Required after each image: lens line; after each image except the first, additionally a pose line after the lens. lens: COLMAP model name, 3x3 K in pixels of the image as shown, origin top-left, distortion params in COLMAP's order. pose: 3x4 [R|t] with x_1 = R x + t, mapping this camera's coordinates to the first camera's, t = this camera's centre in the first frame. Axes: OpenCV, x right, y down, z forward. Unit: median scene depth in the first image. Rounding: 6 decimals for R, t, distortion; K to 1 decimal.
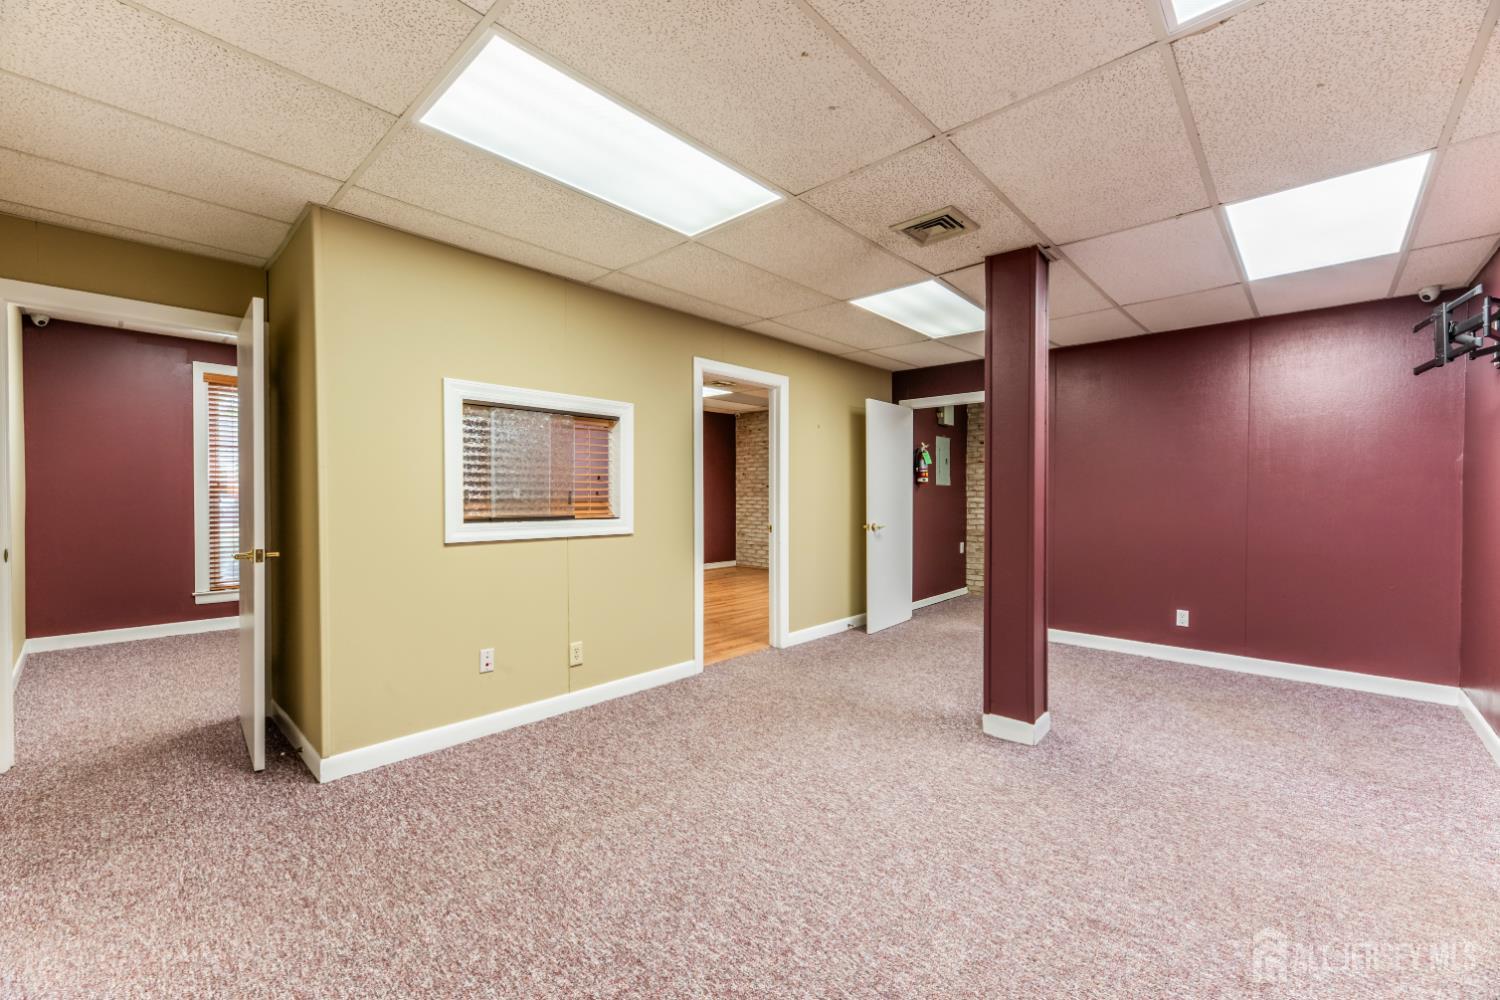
lens RADIAL K [[613.9, 0, 745.3], [0, 613.9, 499.3], [0, 0, 1]] dist [0.003246, 0.000082]
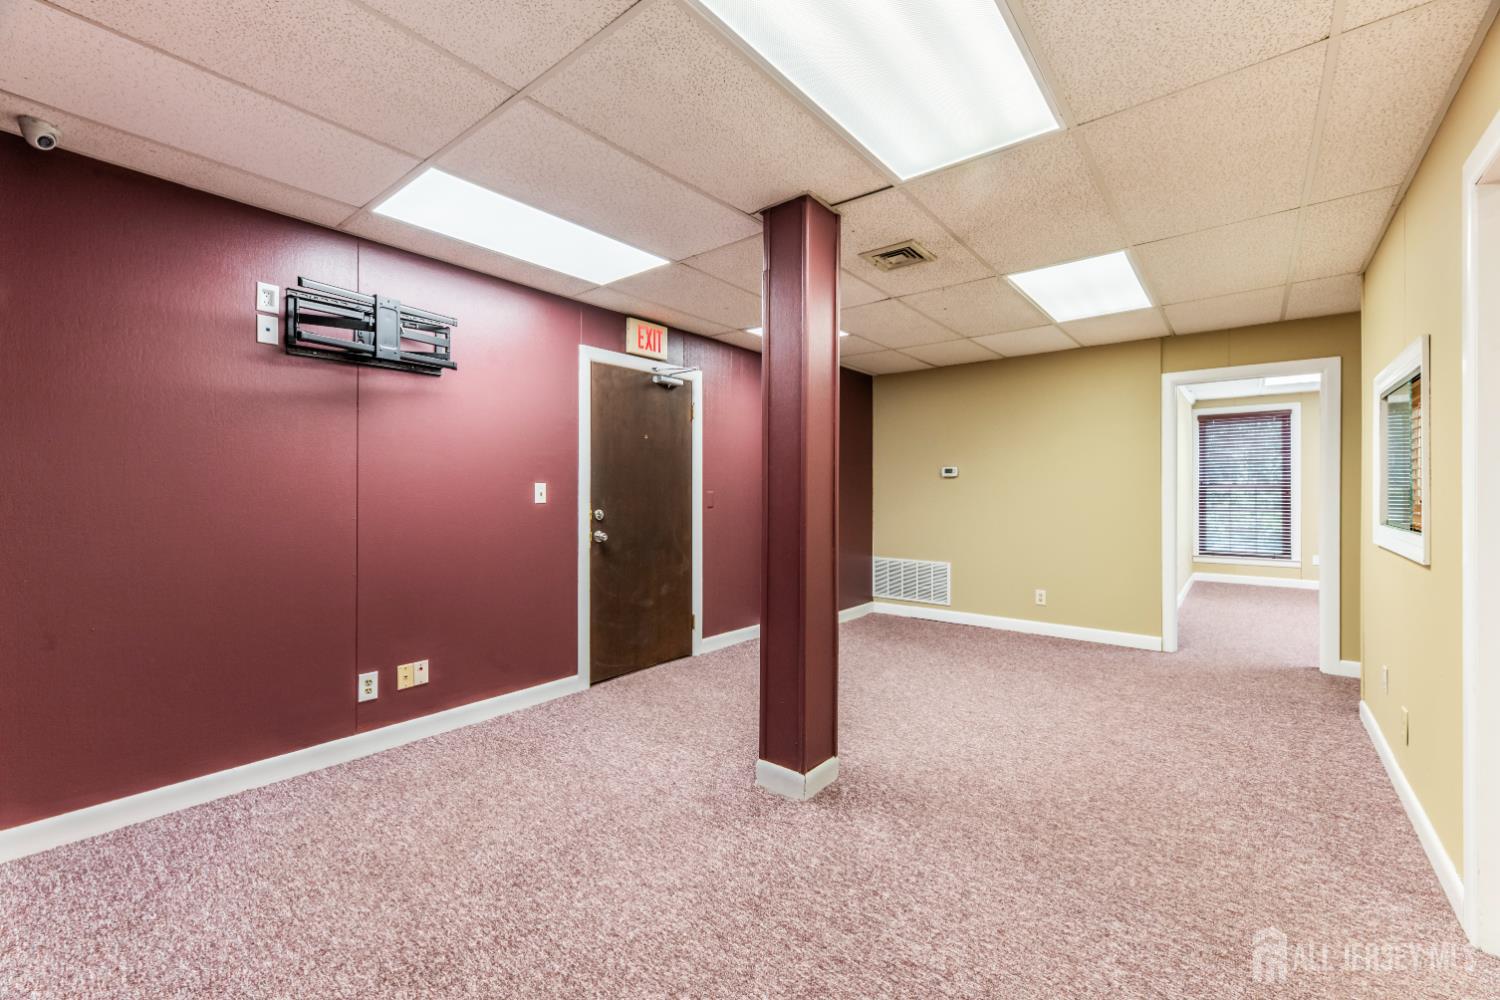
lens RADIAL K [[613.9, 0, 750.0], [0, 613.9, 500.9], [0, 0, 1]] dist [0.003246, 0.000082]
pose [[-0.997724, -0.000372, -0.067436, 0.436399], [-0.001521, 0.999855, 0.016987, -0.009326], [0.067420, 0.017051, -0.997579, 1.409897]]
